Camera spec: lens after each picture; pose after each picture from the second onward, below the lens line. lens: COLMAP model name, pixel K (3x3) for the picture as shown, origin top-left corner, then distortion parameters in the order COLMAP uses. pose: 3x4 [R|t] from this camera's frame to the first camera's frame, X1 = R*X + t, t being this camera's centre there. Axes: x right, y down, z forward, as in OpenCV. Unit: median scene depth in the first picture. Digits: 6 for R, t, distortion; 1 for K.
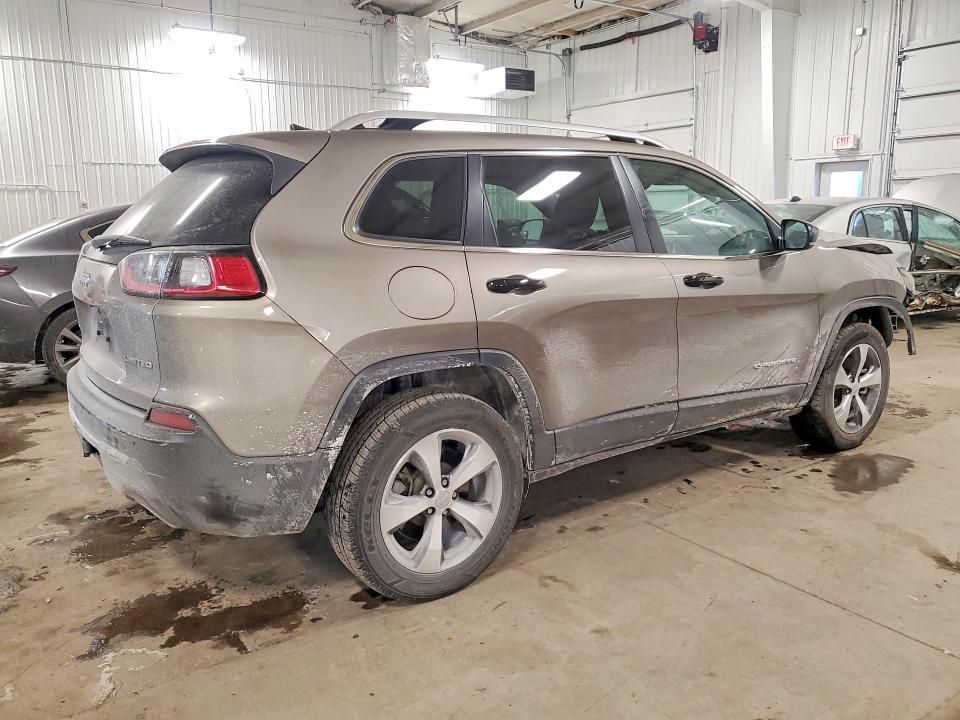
lens RADIAL K [[782.6, 0, 482.5], [0, 782.6, 359.2], [0, 0, 1]] dist [0.013344, 0.010314]
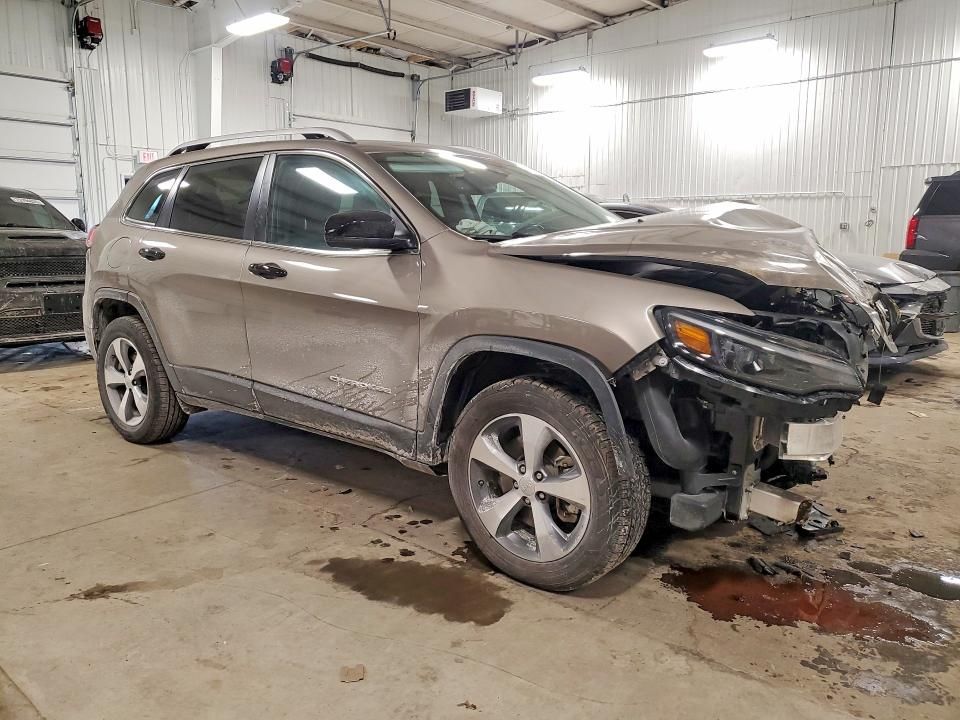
lens RADIAL K [[782.6, 0, 461.4], [0, 782.6, 353.2], [0, 0, 1]] dist [0.013344, 0.010314]
pose [[0.202308, 0.160685, -0.966050, 1.370036], [-0.180238, 0.975706, 0.124546, -0.171887], [0.962593, 0.148922, 0.226354, 1.056940]]
